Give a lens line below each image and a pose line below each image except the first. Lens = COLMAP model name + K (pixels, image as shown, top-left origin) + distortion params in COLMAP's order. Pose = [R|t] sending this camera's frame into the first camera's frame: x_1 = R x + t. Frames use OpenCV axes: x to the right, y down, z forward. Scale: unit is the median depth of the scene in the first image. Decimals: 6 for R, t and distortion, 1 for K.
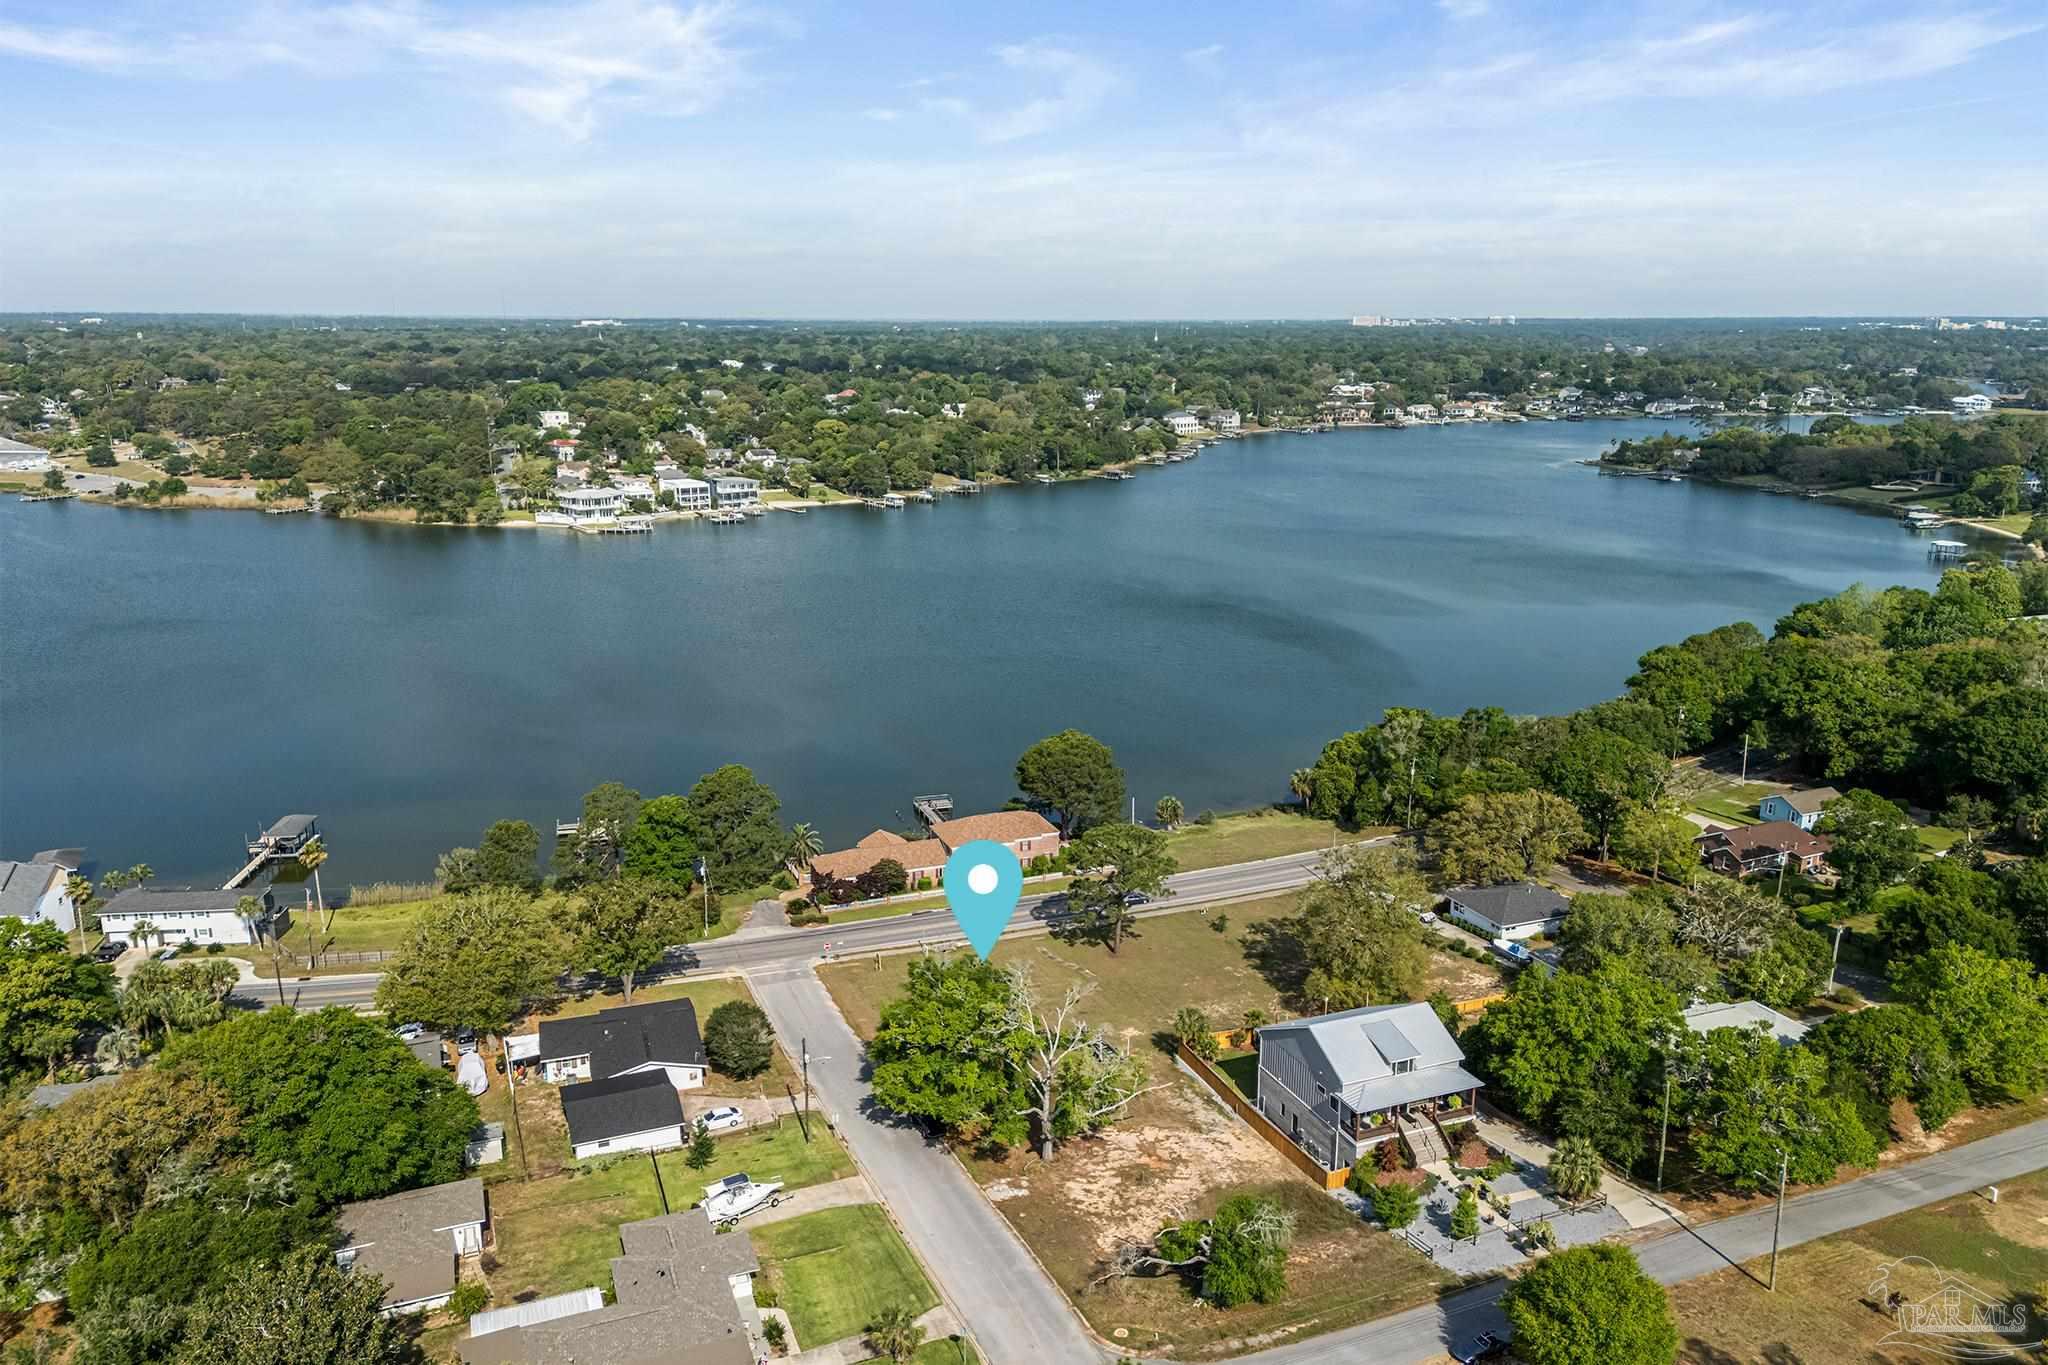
lens RADIAL K [[1482.6, 0, 1036.3], [0, 1482.6, 719.6], [0, 0, 1]] dist [0.053277, -0.040908]
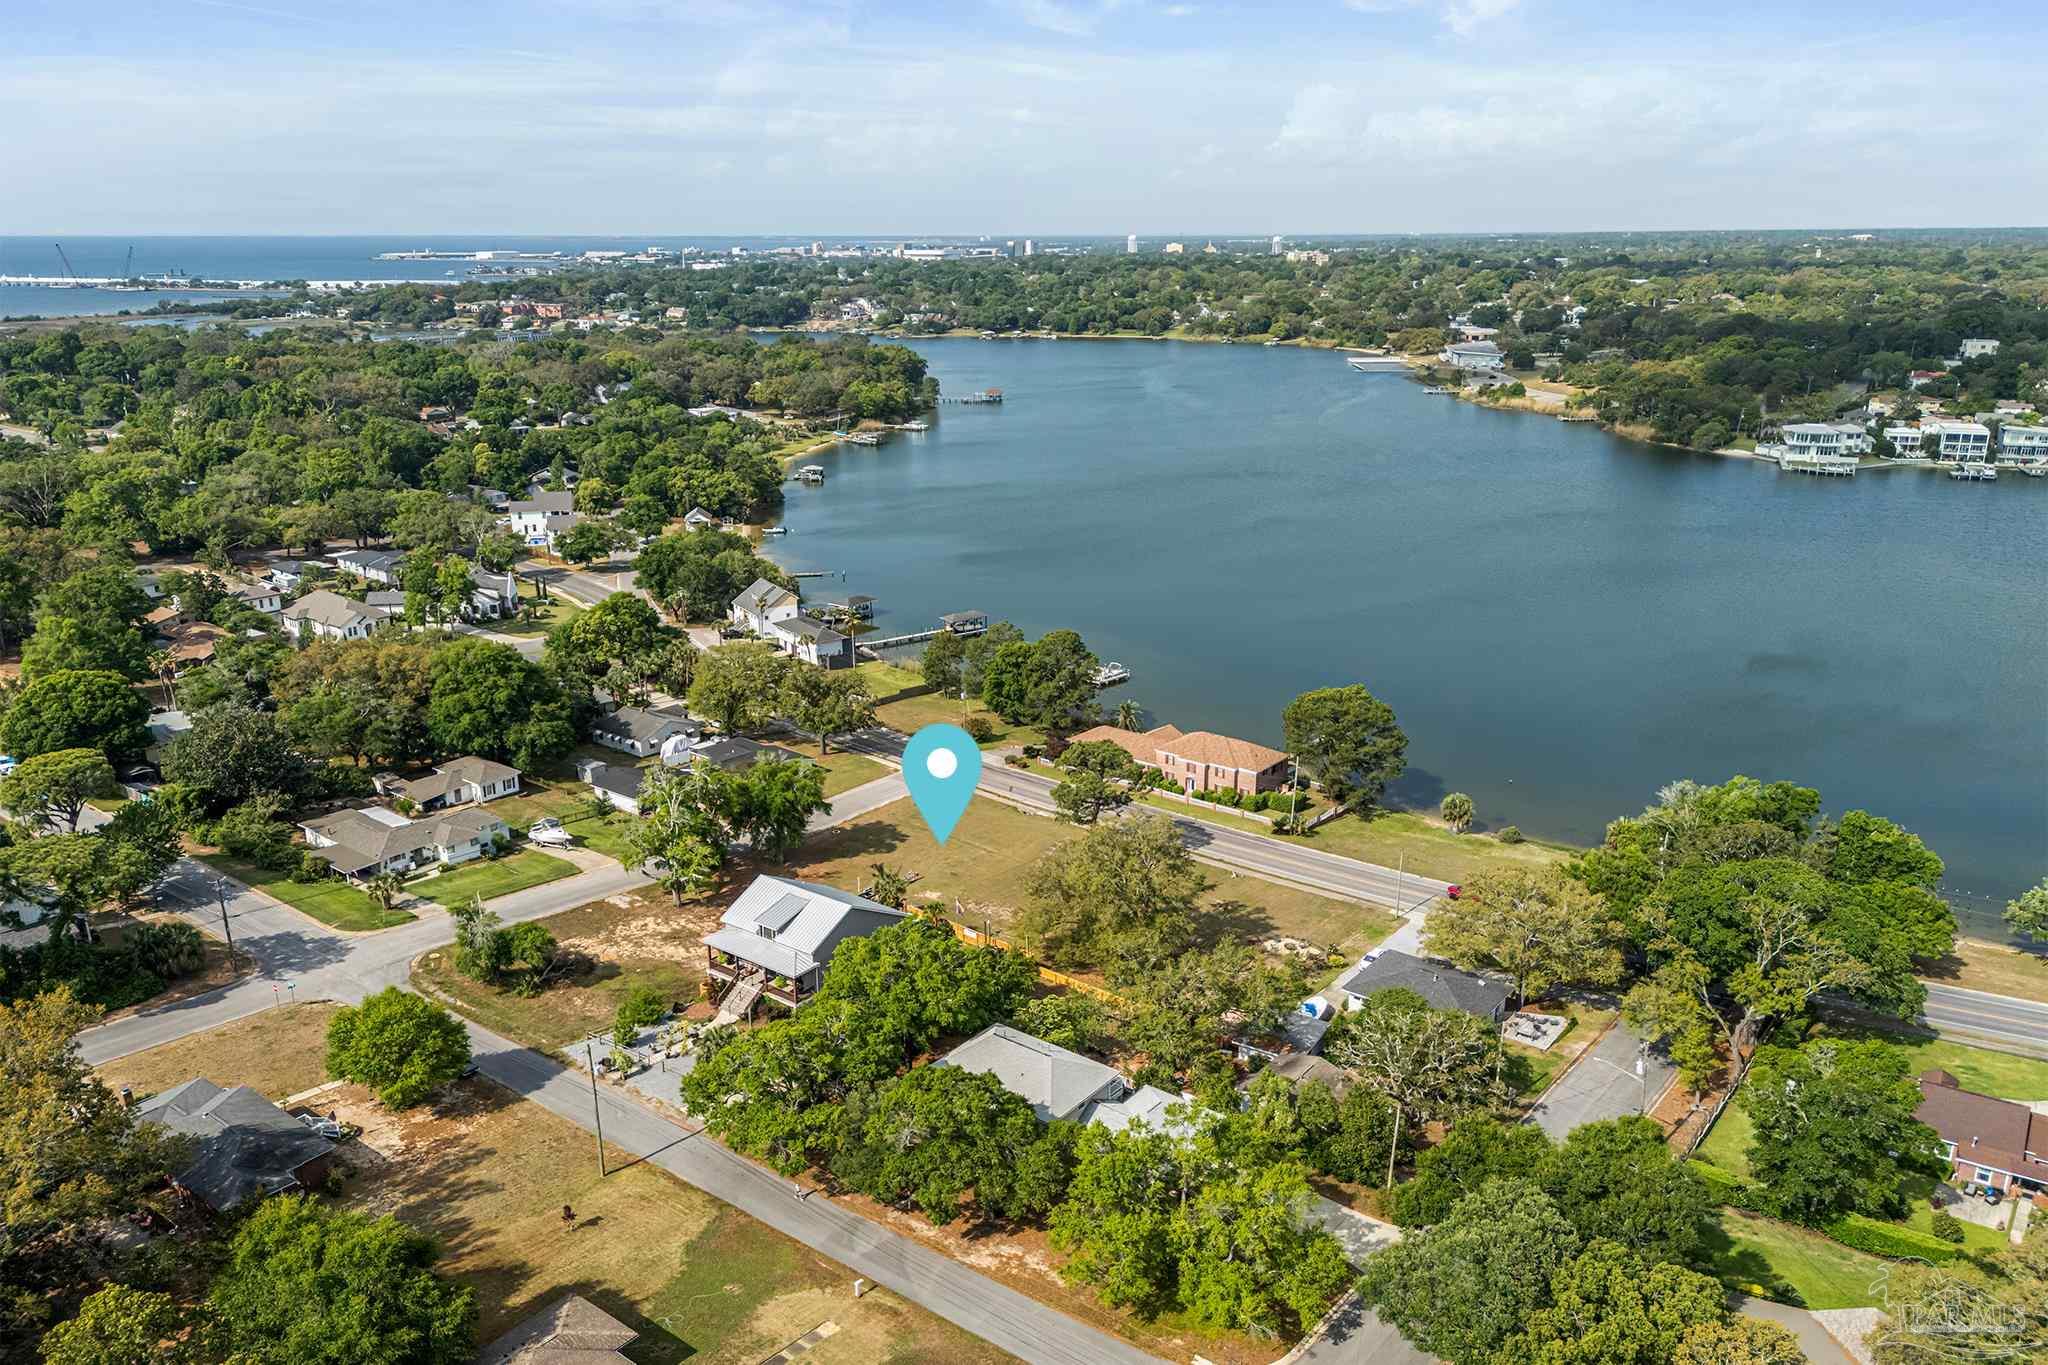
lens RADIAL K [[1482.6, 0, 1036.3], [0, 1482.6, 719.6], [0, 0, 1]] dist [0.053277, -0.040908]
pose [[0.502081, 0.263220, -0.823790, 0.262156], [-0.219116, 0.960193, 0.173258, -0.034292], [0.836602, 0.093516, 0.539771, 0.118026]]
